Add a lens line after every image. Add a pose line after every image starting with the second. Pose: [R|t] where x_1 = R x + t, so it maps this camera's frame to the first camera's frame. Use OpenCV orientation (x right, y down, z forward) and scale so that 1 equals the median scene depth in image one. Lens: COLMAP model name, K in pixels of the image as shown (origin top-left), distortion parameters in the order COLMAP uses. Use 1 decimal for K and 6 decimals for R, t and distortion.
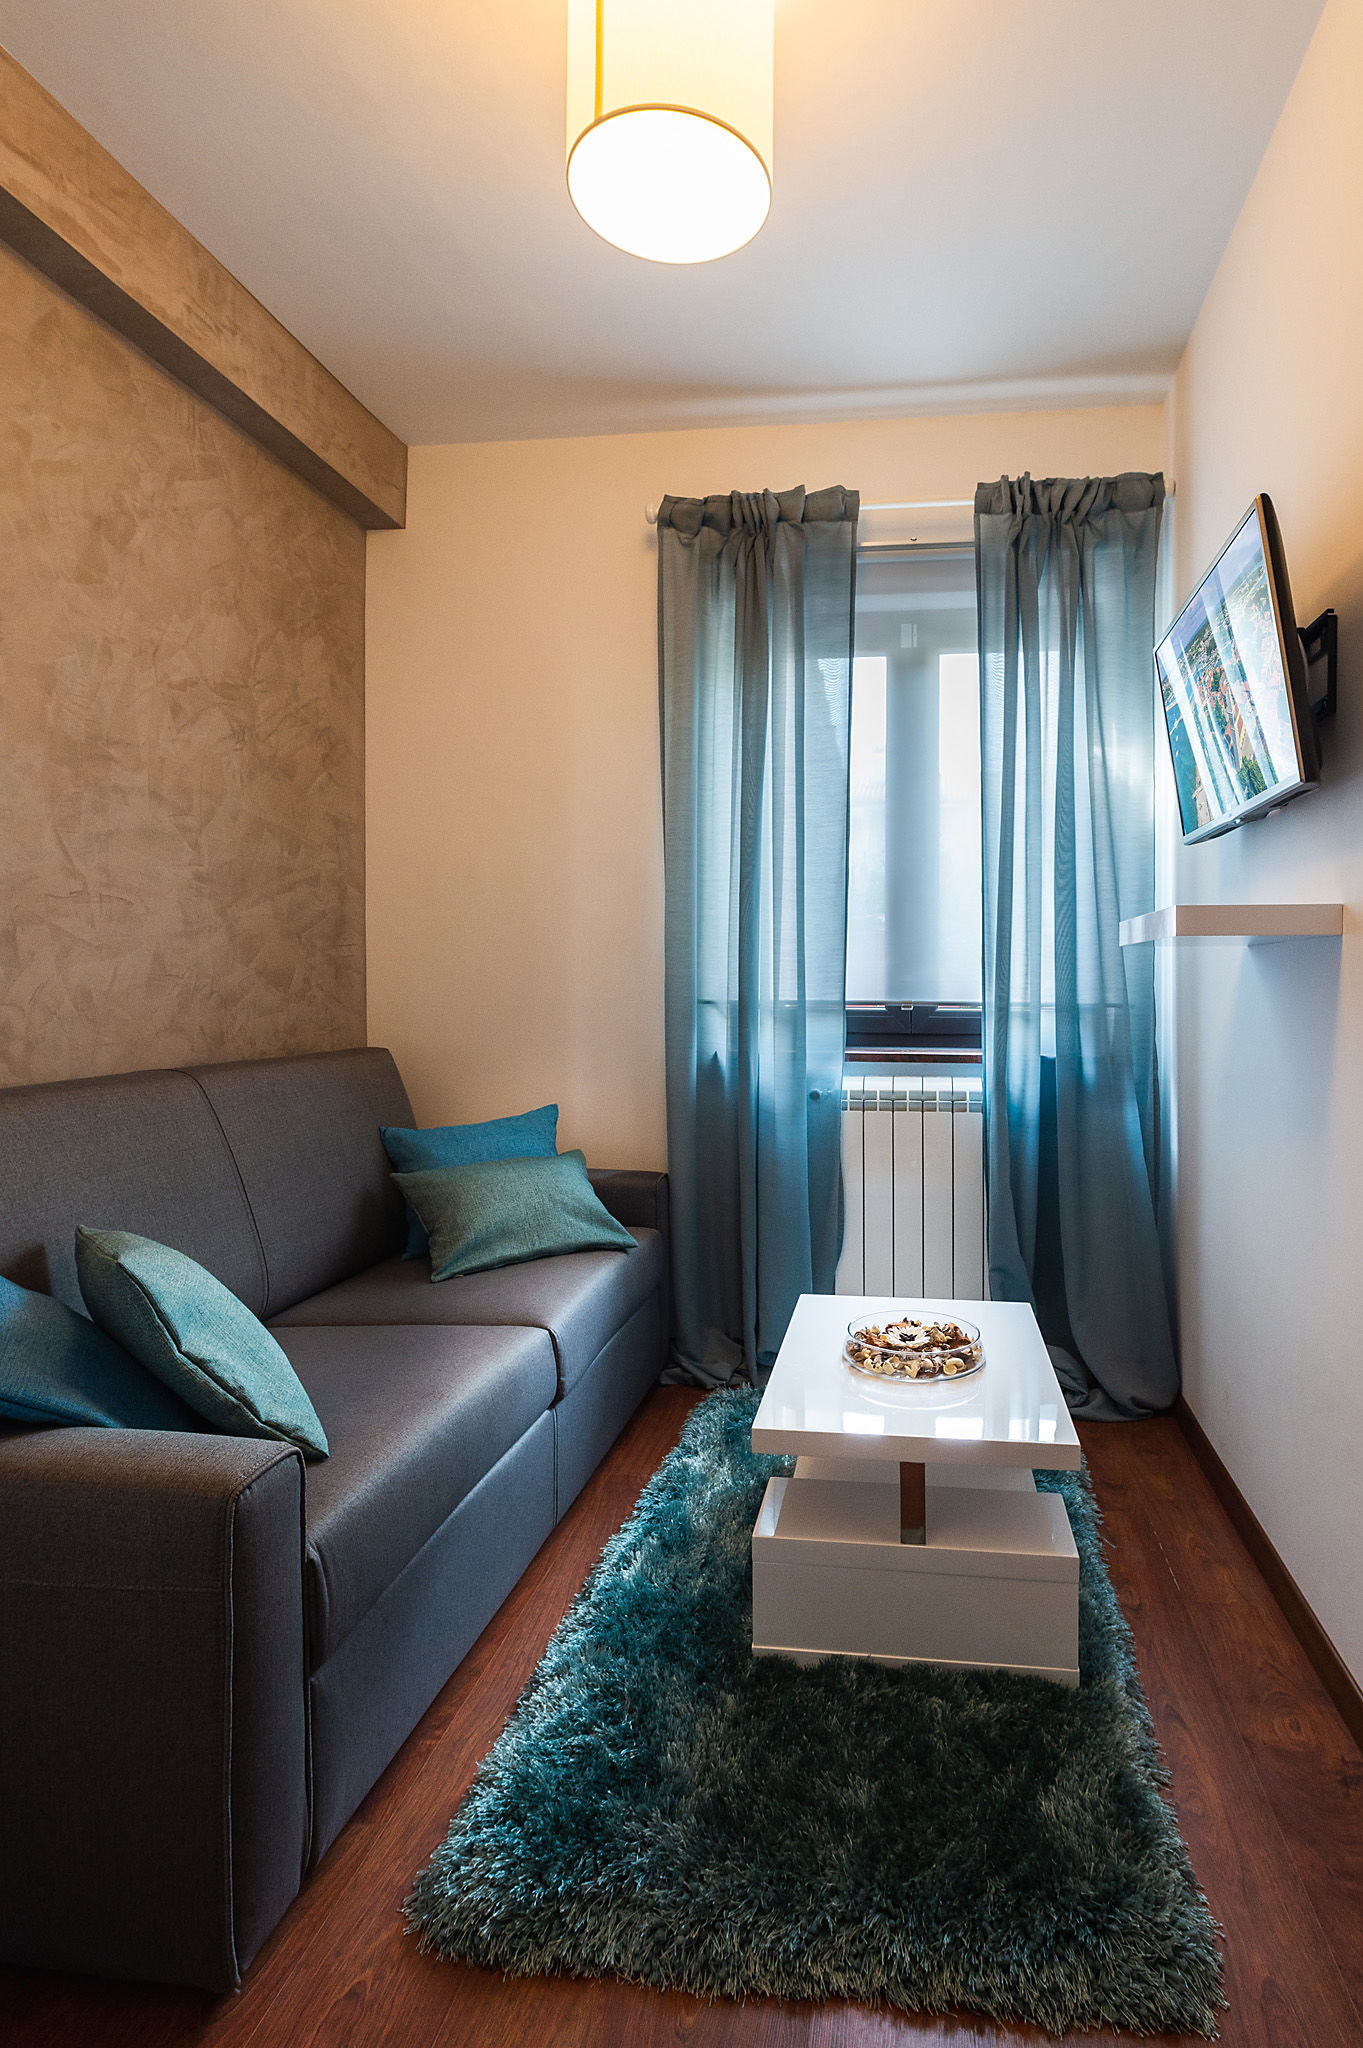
lens RADIAL K [[1255.3, 0, 680.5], [0, 1255.3, 1022.4], [0, 0, 1]] dist [0.007824, 0.003168]
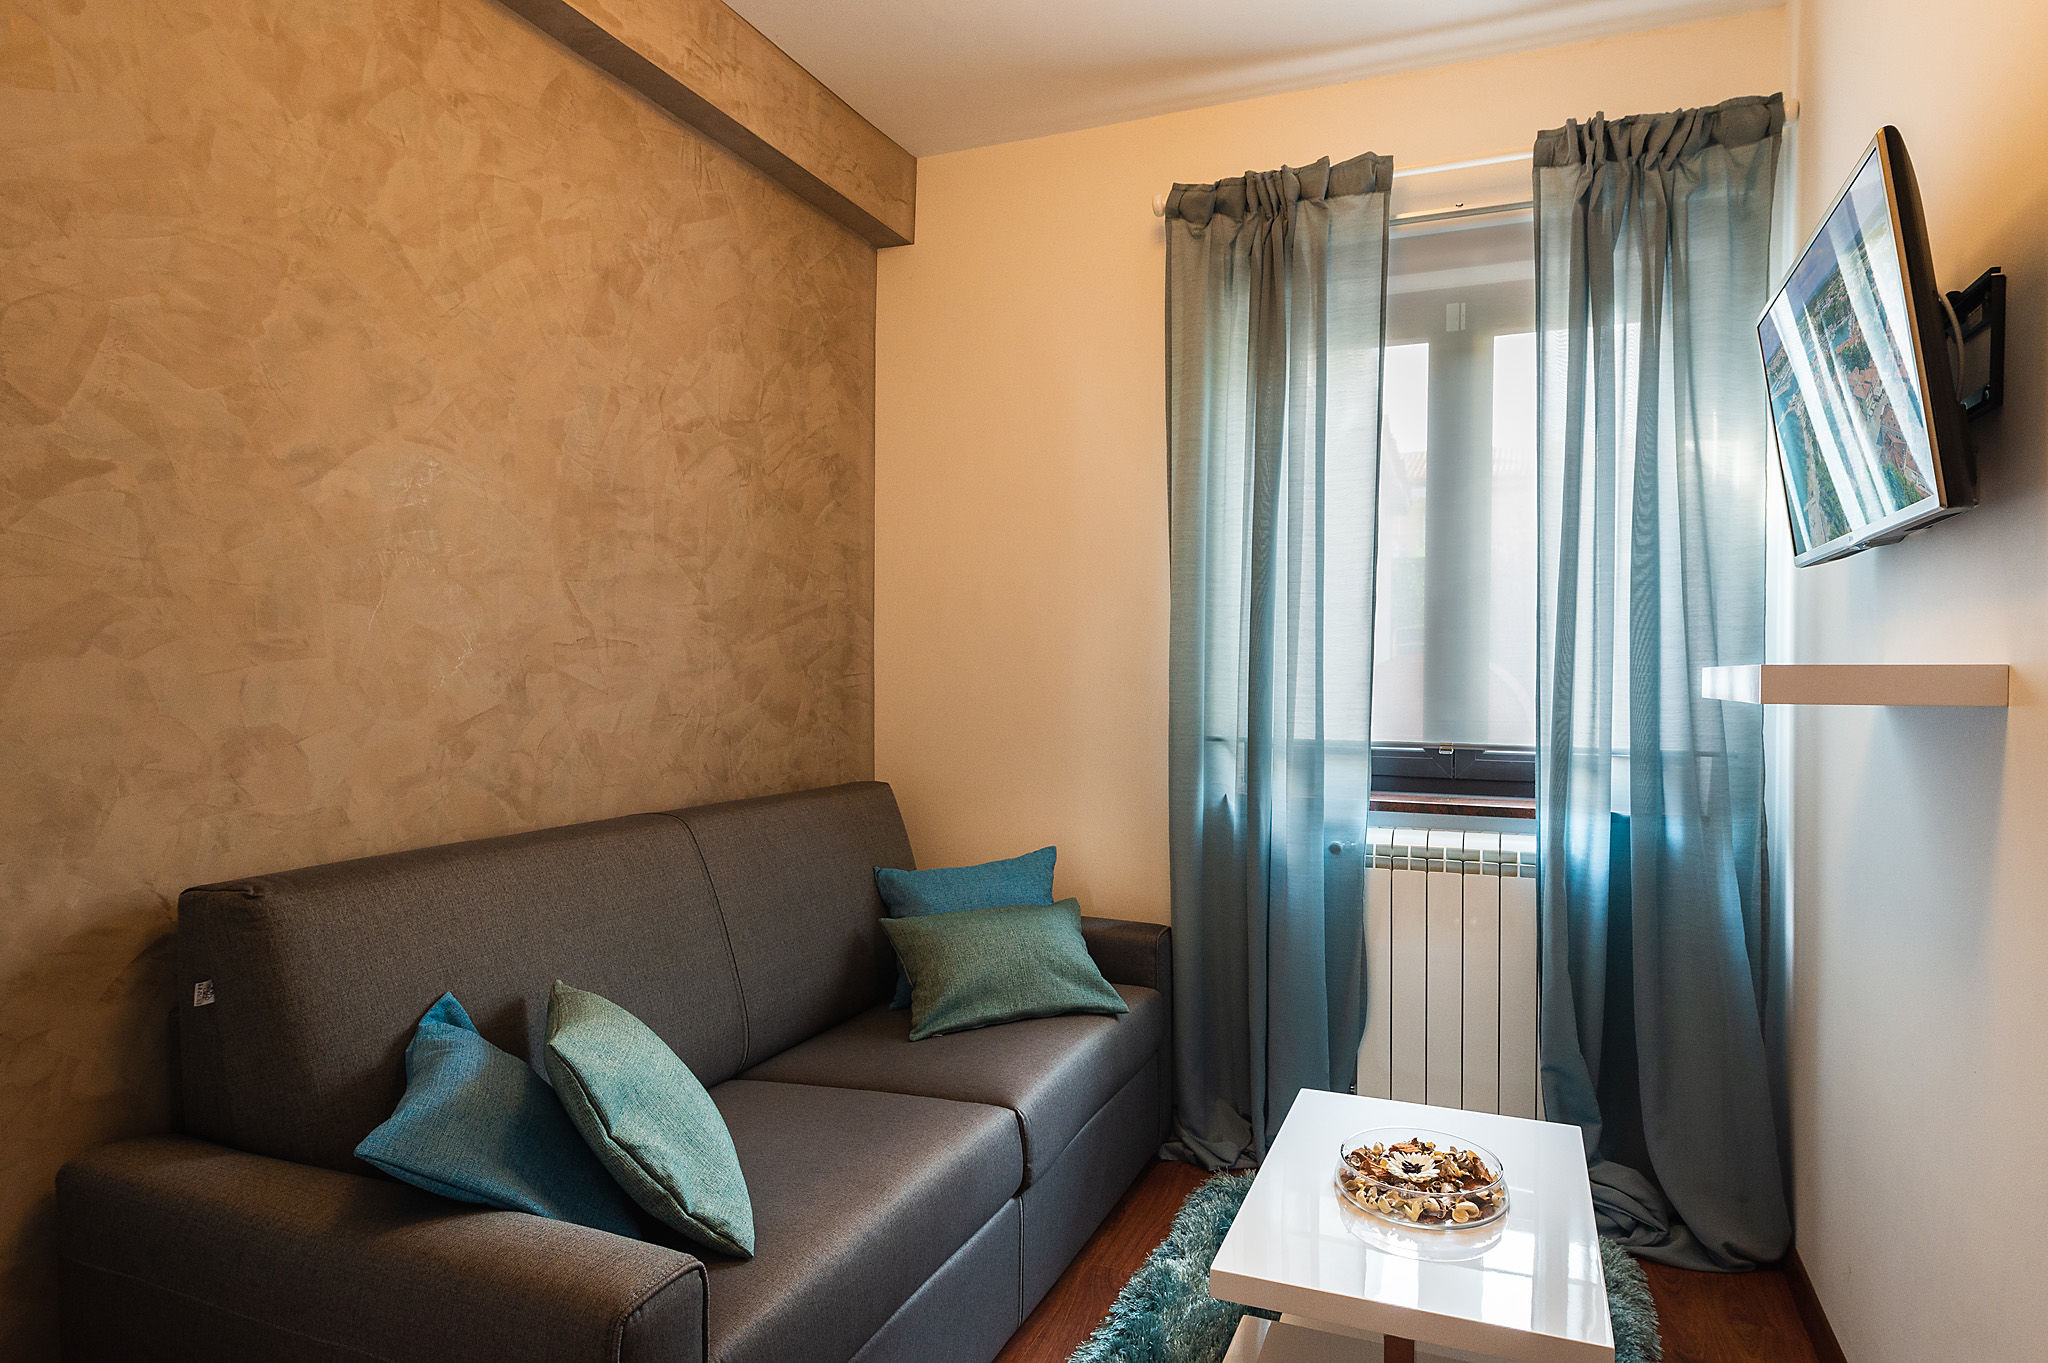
lens RADIAL K [[1210.2, 0, 1016.7], [0, 1210.2, 680.0], [0, 0, 1]] dist [0.021765, -0.013041]
pose [[0.967569, -0.001778, -0.252602, 0.108957], [0.005826, 0.999866, 0.015278, -0.078025], [0.252541, -0.016254, 0.967450, 0.118118]]
